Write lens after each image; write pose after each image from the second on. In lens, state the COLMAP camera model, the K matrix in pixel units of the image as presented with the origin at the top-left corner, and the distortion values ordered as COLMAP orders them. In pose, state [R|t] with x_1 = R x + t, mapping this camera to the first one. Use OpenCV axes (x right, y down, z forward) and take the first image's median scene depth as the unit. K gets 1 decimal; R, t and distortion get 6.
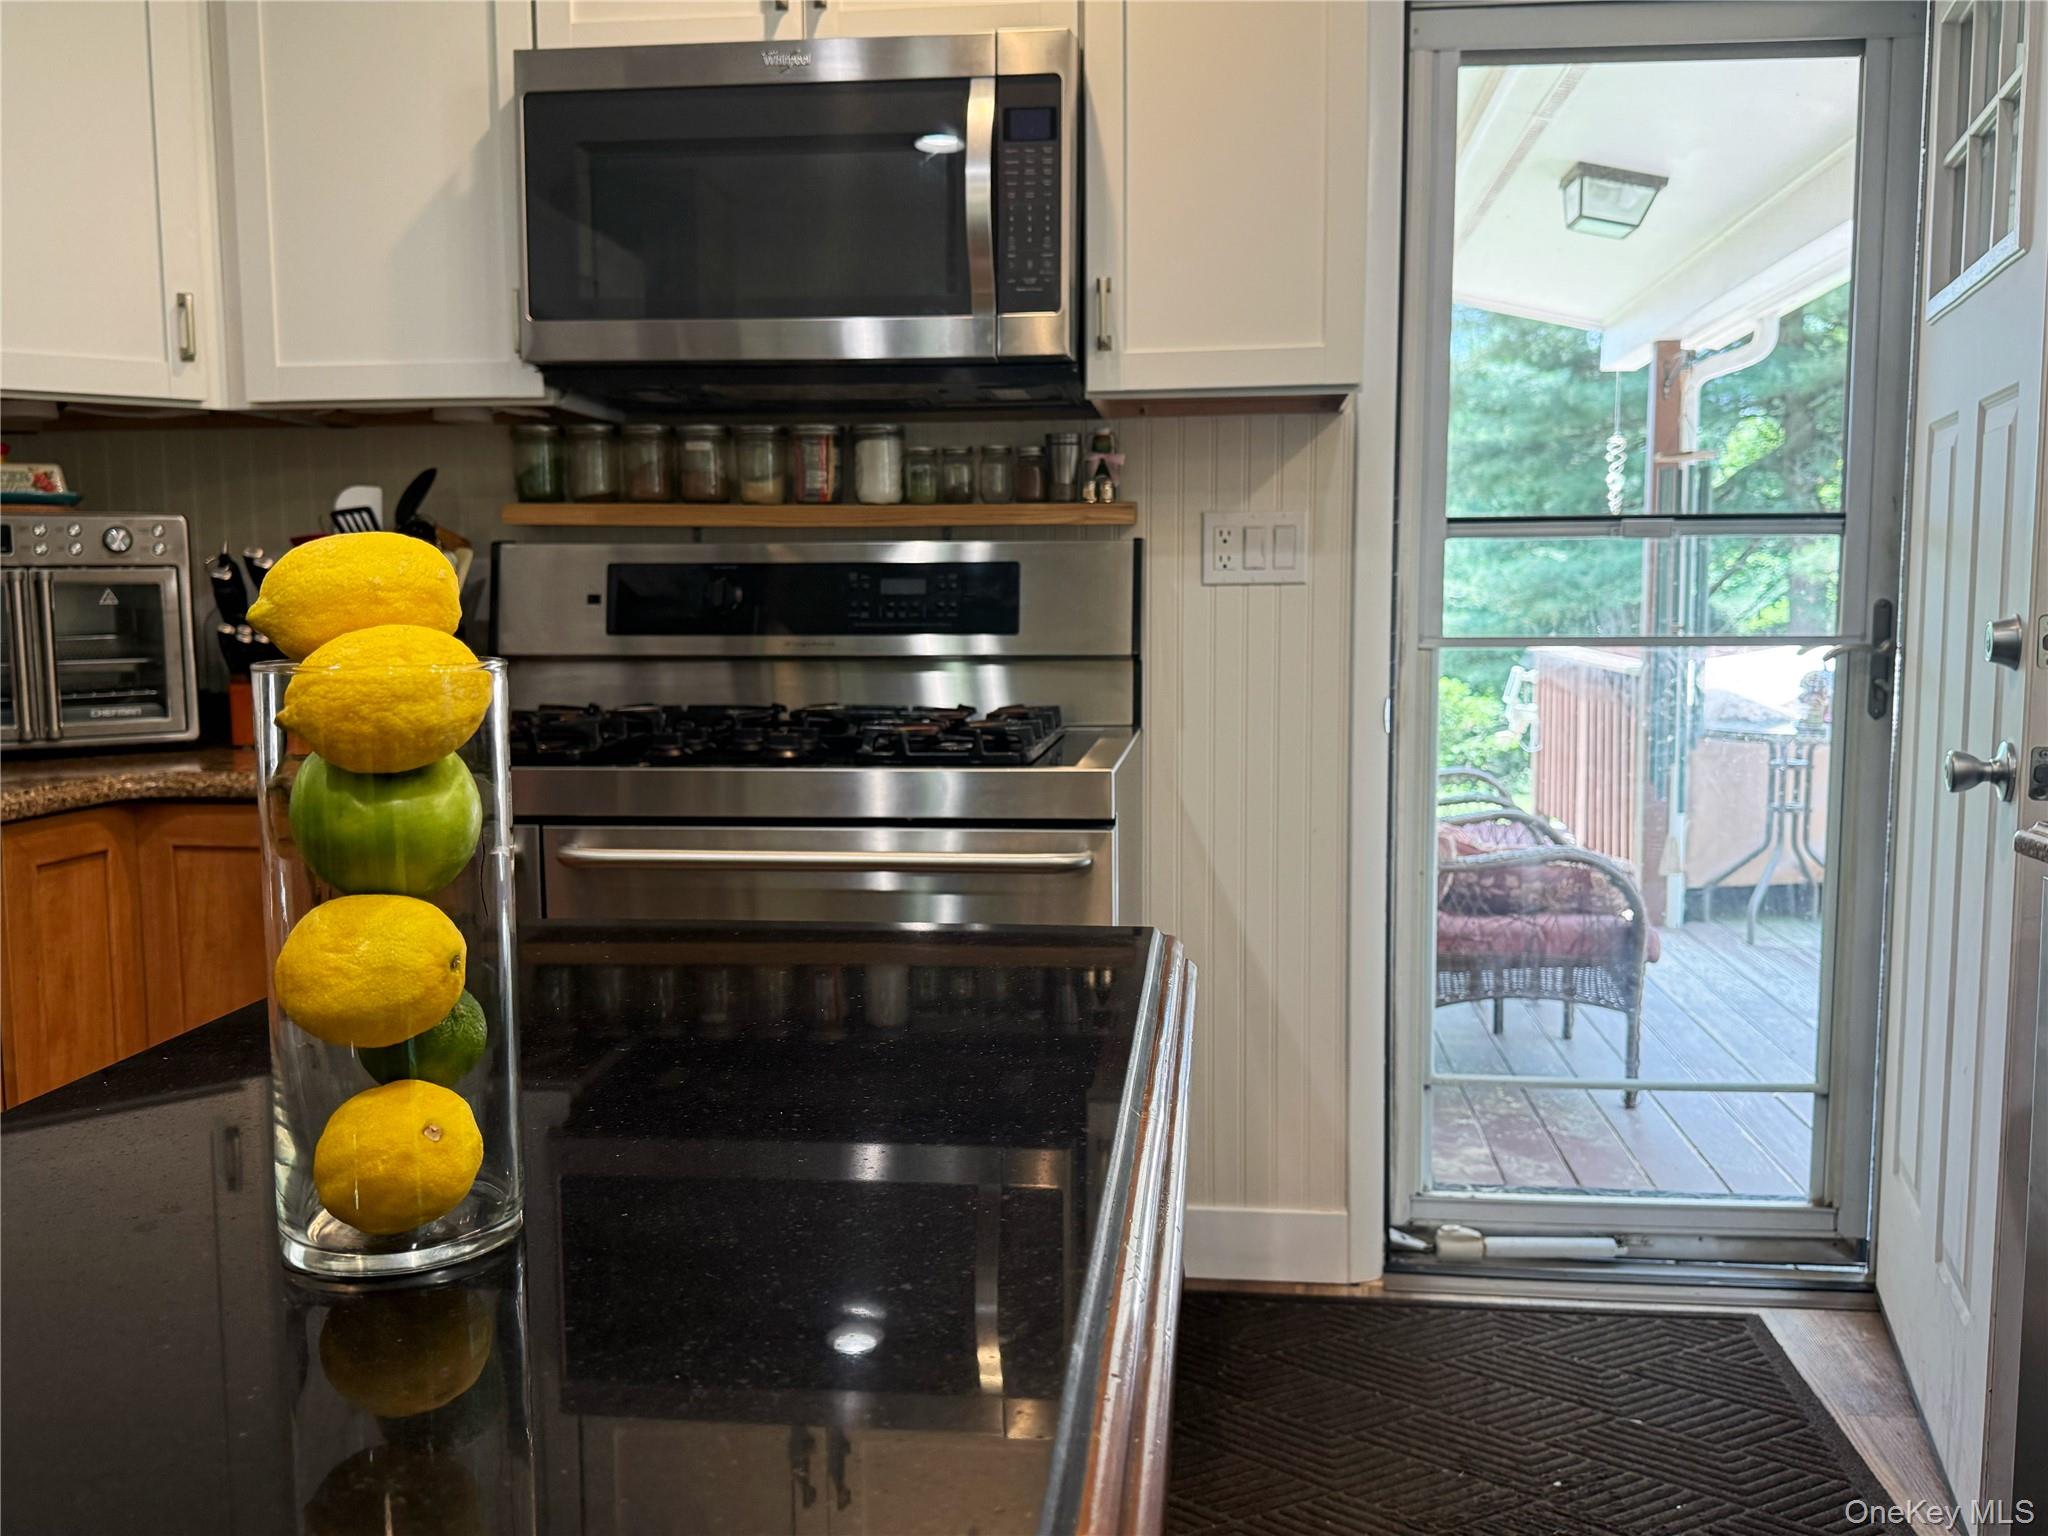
lens RADIAL K [[1714.2, 0, 1028.8], [0, 1714.2, 779.4], [0, 0, 1]] dist [0.148738, -0.306986]
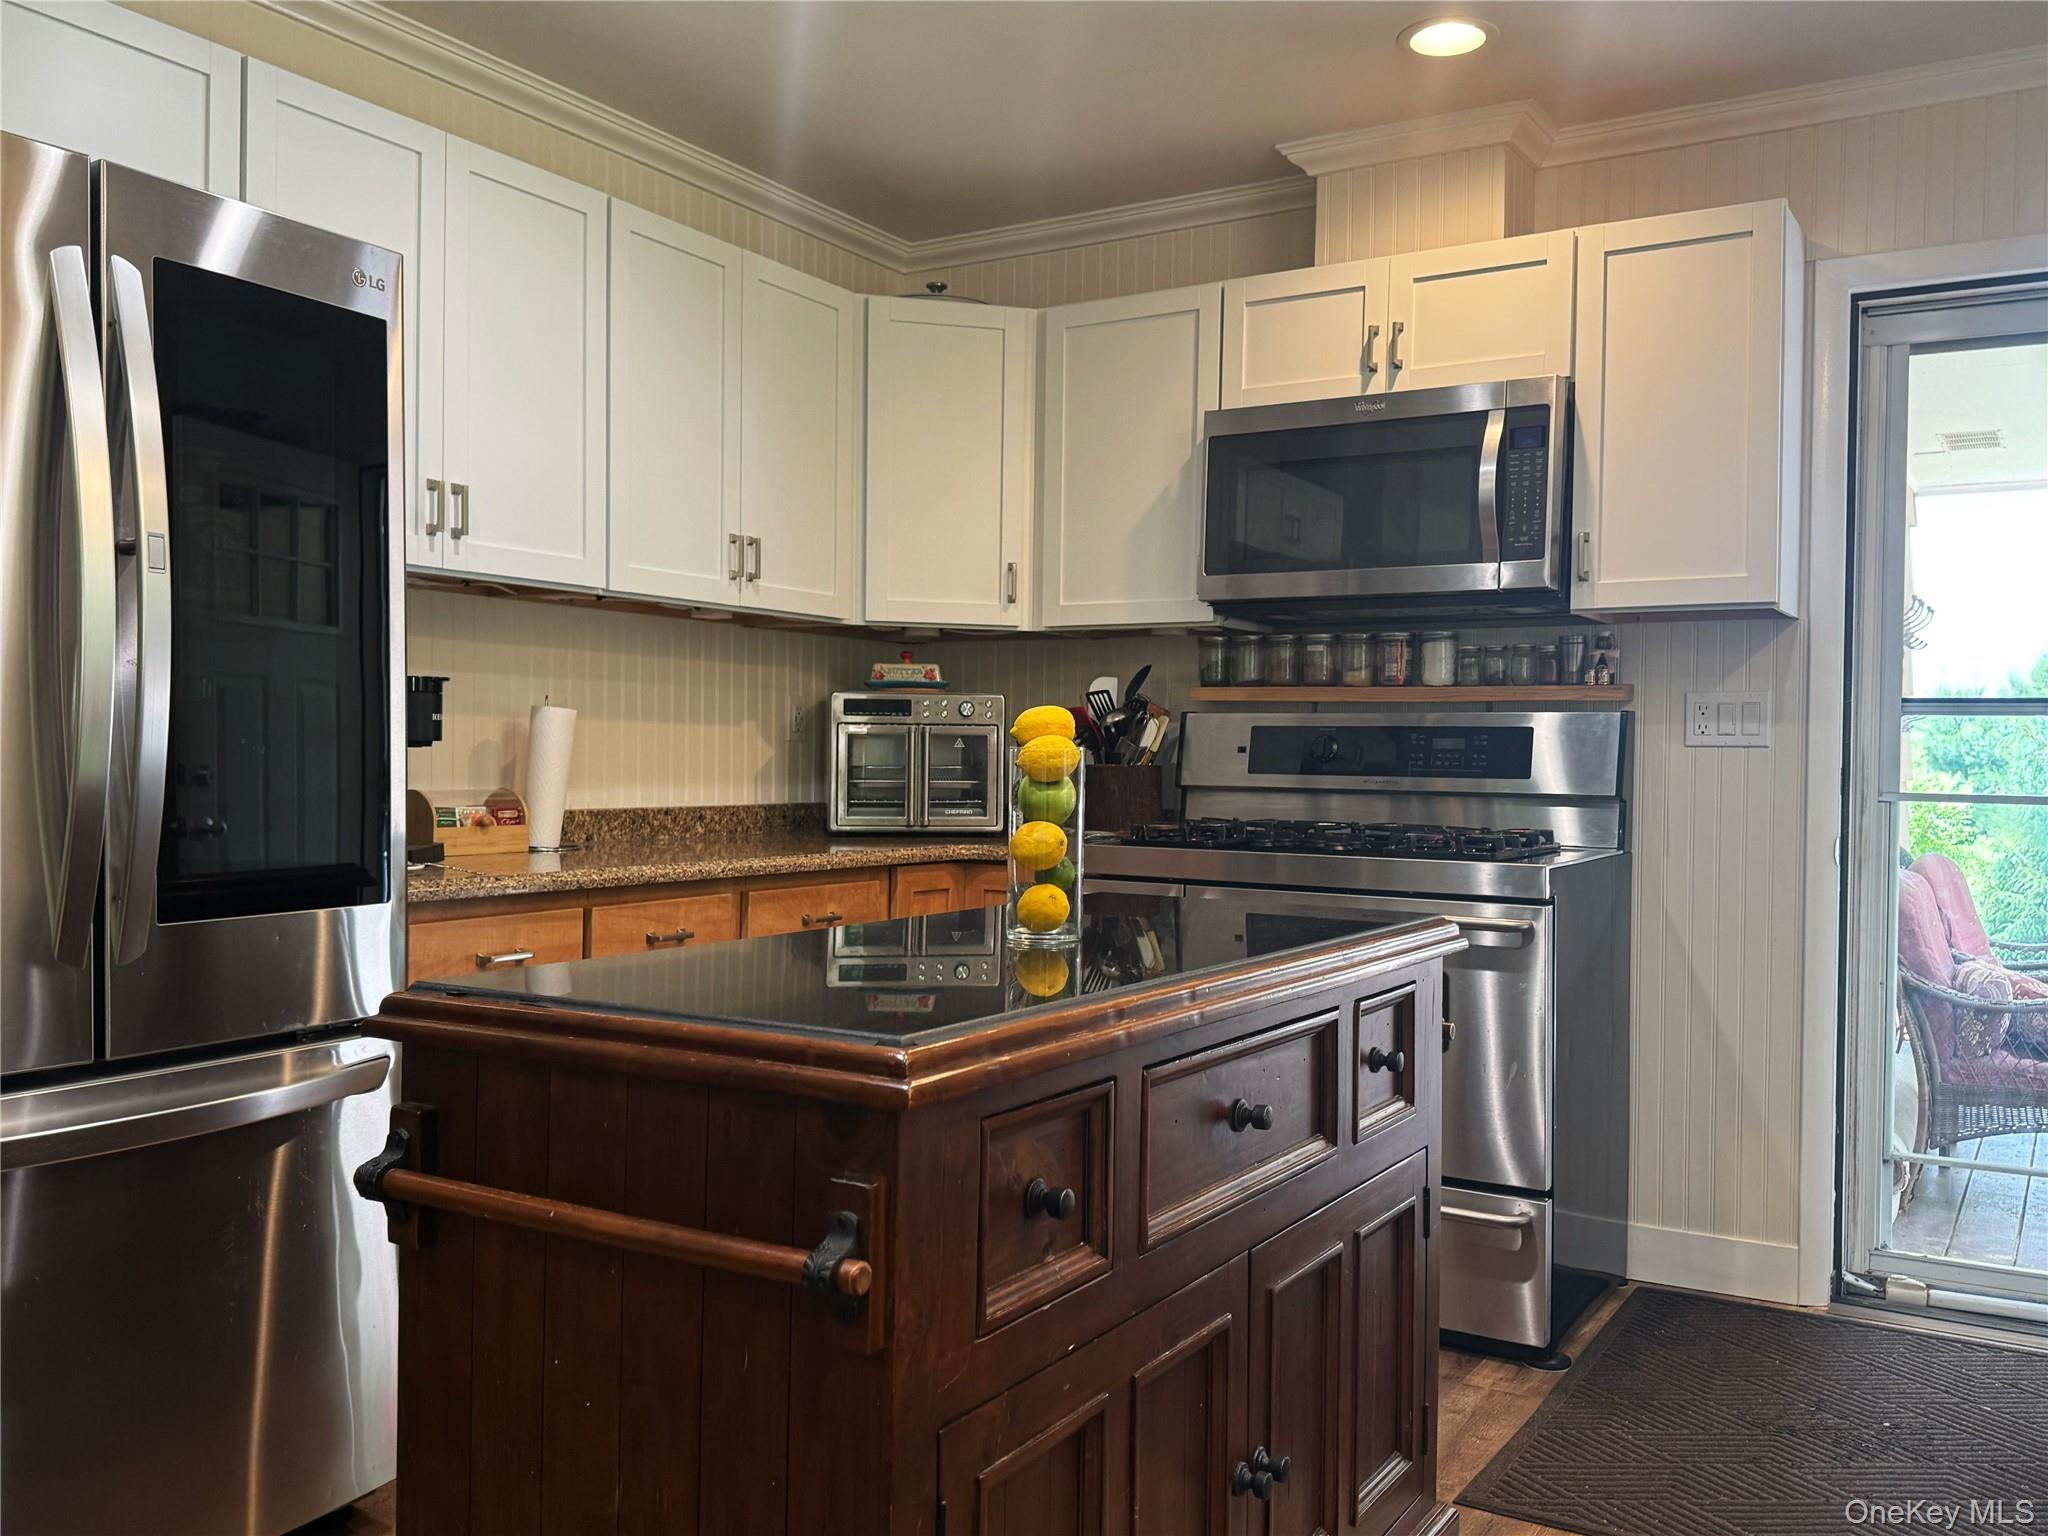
lens RADIAL K [[1714.2, 0, 1028.8], [0, 1714.2, 779.4], [0, 0, 1]] dist [0.148738, -0.306986]
pose [[0.906440, 0.025323, -0.421575, 0.213929], [-0.066840, 0.994222, -0.083992, 0.060019], [0.417012, 0.104312, 0.902895, -0.427522]]
